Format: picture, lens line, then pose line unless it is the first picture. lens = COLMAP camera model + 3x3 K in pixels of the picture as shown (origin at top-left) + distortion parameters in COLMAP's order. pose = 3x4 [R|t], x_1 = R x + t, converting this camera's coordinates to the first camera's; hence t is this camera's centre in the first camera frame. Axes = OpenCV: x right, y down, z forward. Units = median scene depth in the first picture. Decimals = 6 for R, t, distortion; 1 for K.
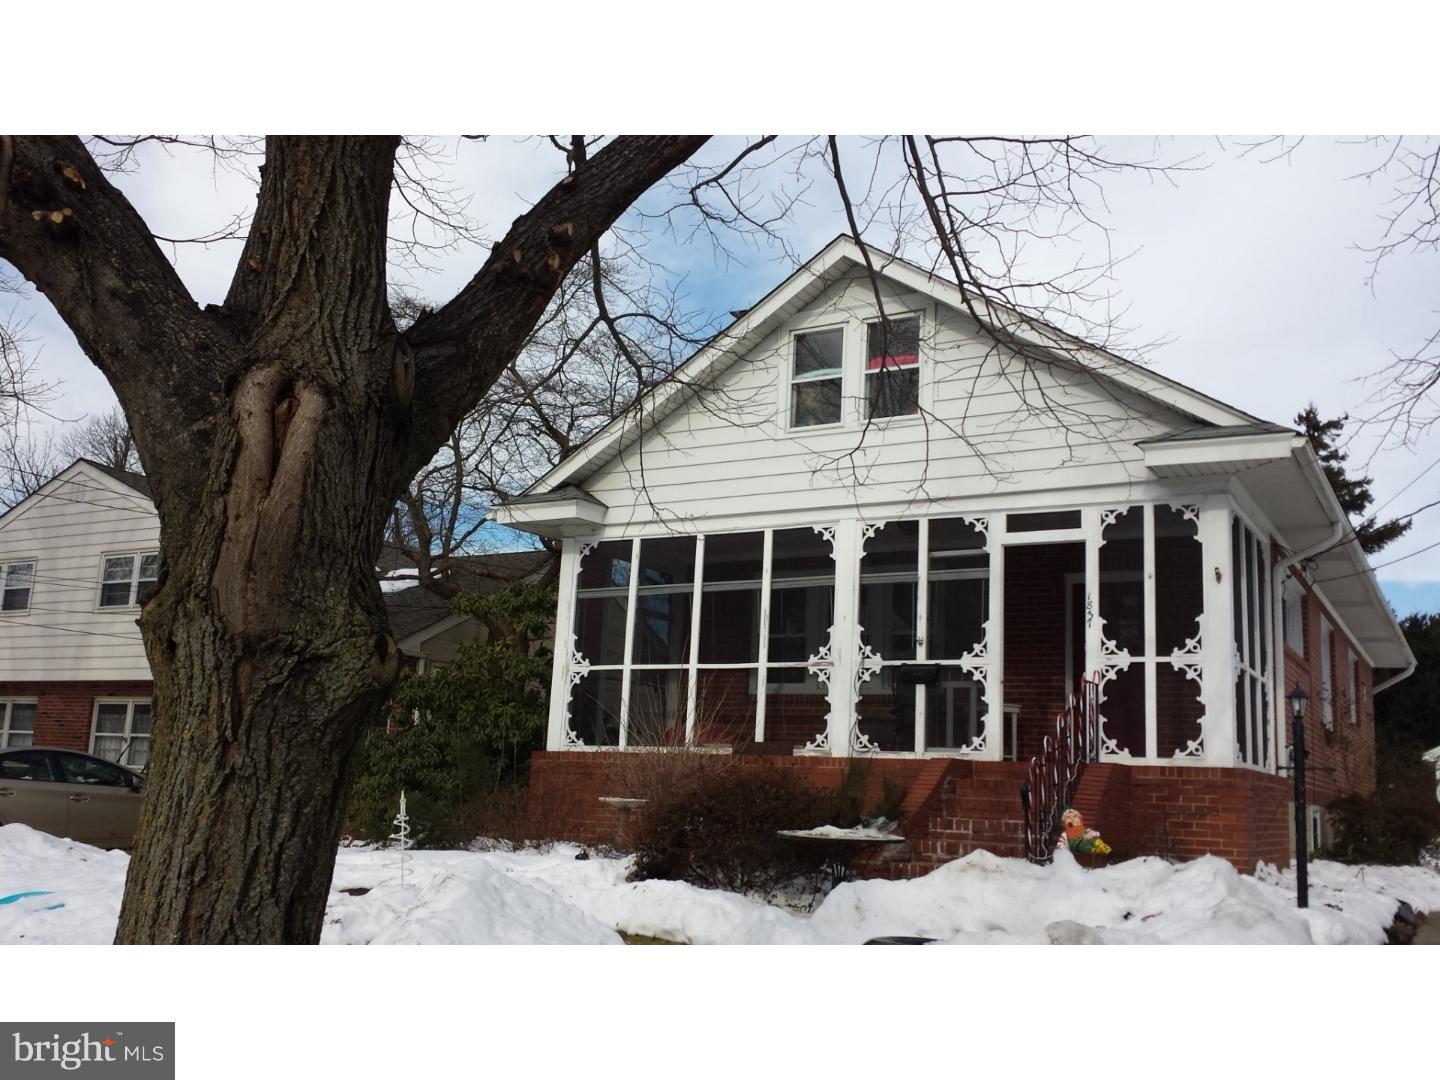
lens RADIAL K [[1323.7, 0, 725.4], [0, 1323.7, 539.6], [0, 0, 1]] dist [-0.018180, 0.000000]
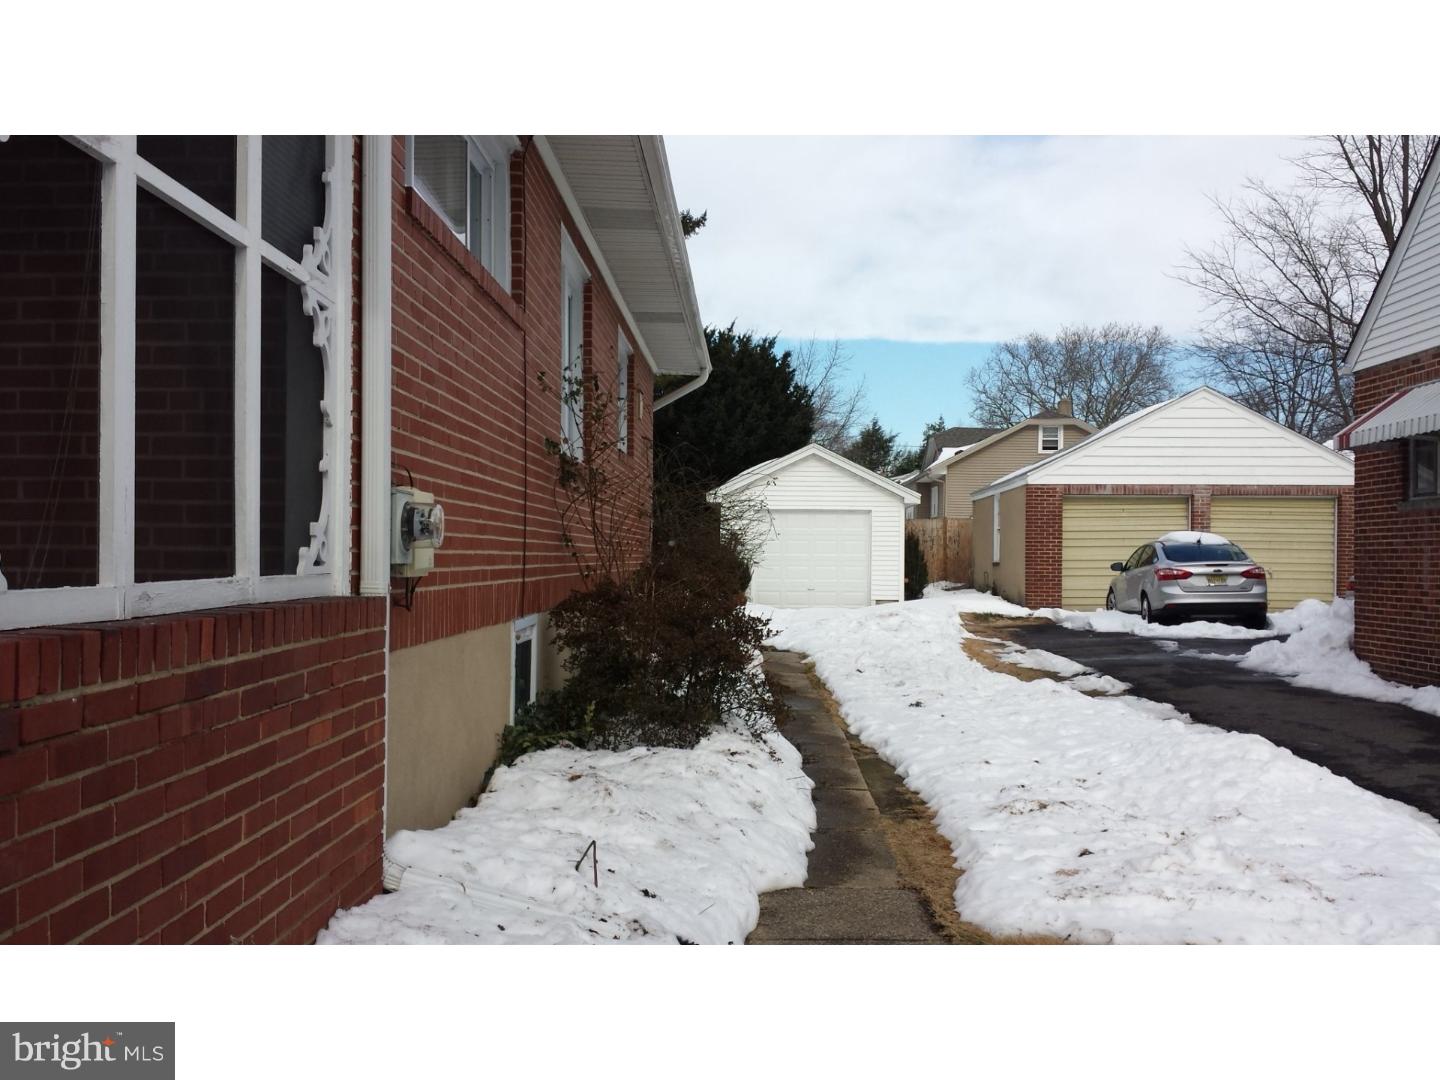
lens RADIAL K [[1323.7, 0, 721.1], [0, 1323.7, 541.8], [0, 0, 1]] dist [-0.018180, 0.000000]
pose [[0.876258, -0.041251, 0.480072, 0.244701], [-0.052403, 0.982260, 0.180052, 0.075901], [-0.478983, -0.182929, 0.858552, 0.491095]]
